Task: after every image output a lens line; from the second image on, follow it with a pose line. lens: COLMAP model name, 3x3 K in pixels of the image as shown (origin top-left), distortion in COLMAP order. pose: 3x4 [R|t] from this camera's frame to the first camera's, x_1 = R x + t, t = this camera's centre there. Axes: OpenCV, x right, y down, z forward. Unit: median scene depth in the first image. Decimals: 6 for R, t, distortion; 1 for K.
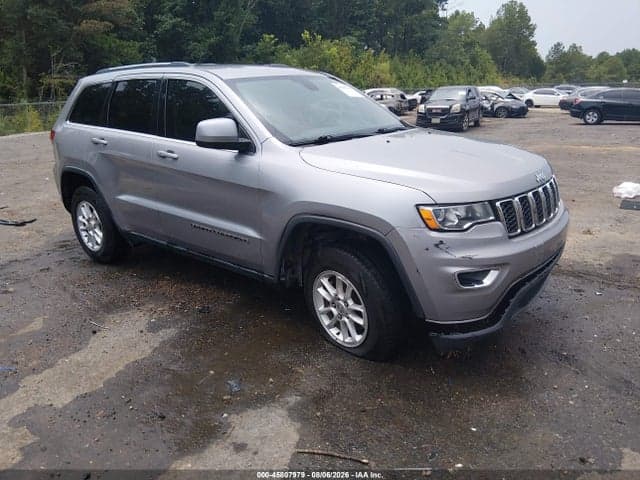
lens RADIAL K [[477.9, 0, 320.0], [0, 477.9, 240.0], [0, 0, 1]] dist [0.085317, -0.138060]
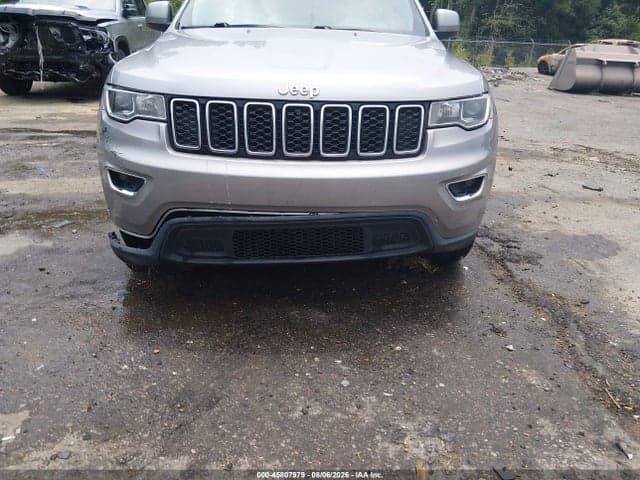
lens RADIAL K [[477.9, 0, 320.0], [0, 477.9, 240.0], [0, 0, 1]] dist [0.085317, -0.138060]
pose [[0.638669, 0.337936, -0.691303, 1.011715], [-0.271627, 0.939578, 0.208356, -0.081999], [0.719944, 0.054707, 0.691872, 0.582499]]
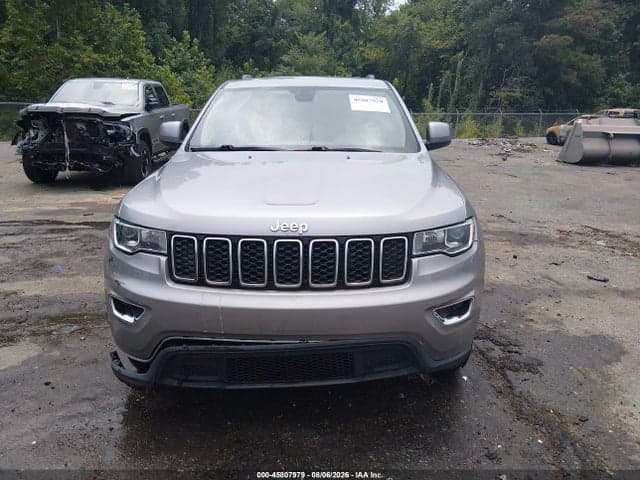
lens RADIAL K [[477.9, 0, 320.0], [0, 477.9, 240.0], [0, 0, 1]] dist [0.085317, -0.138060]
pose [[0.614713, 0.237922, -0.752011, 1.032802], [-0.258571, 0.961520, 0.092845, -0.191356], [0.745164, 0.137375, 0.652579, 0.582152]]
